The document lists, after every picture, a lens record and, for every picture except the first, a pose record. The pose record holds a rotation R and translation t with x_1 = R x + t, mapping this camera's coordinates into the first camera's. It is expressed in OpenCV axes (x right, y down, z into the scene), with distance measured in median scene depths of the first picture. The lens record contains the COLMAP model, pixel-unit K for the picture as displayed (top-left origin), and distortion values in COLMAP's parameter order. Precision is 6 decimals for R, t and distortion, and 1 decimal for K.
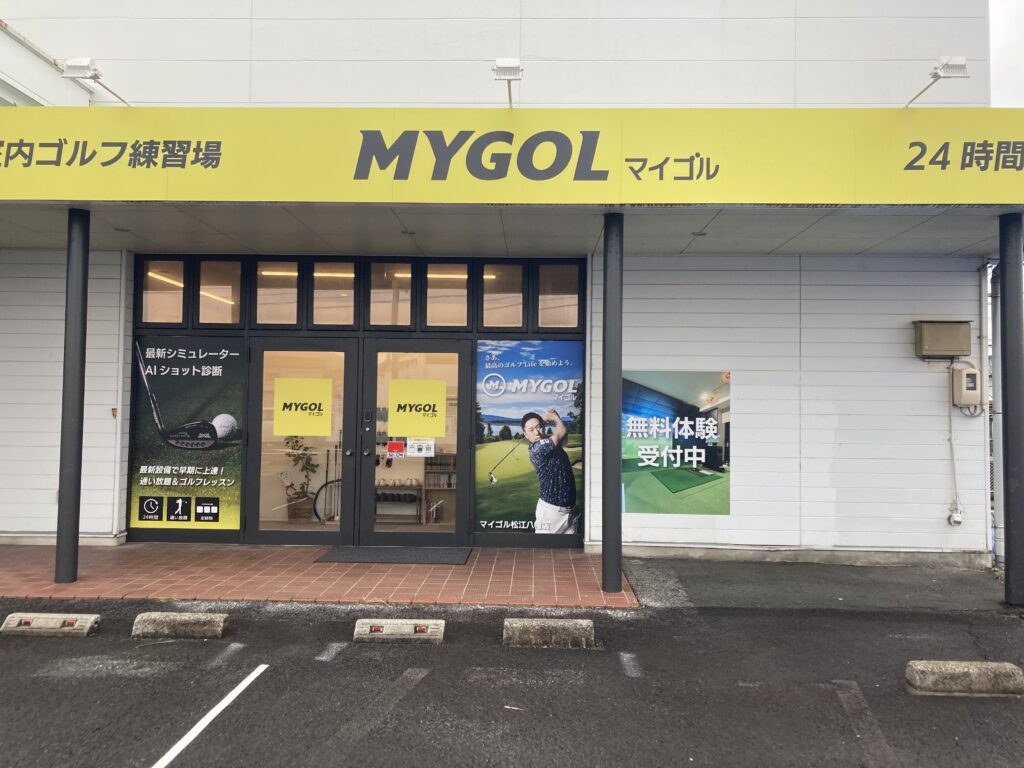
lens RADIAL K [[835.3, 0, 510.5], [0, 835.3, 382.1], [0, 0, 1]] dist [0.037126, -0.028724]
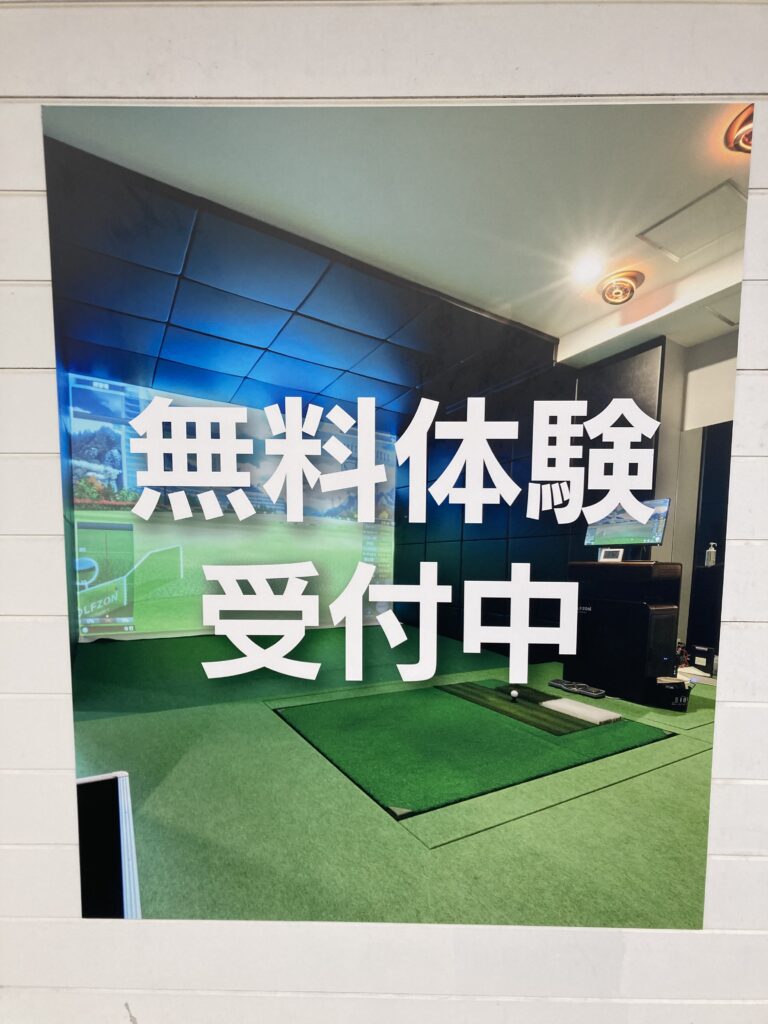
lens RADIAL K [[835.3, 0, 384.1], [0, 835.3, 513.3], [0, 0, 1]] dist [0.037126, -0.028724]
pose [[0.999720, -0.017265, 0.016203, 0.188696], [0.013390, 0.976630, 0.214512, 0.028244], [-0.019528, -0.214235, 0.976587, 0.832079]]
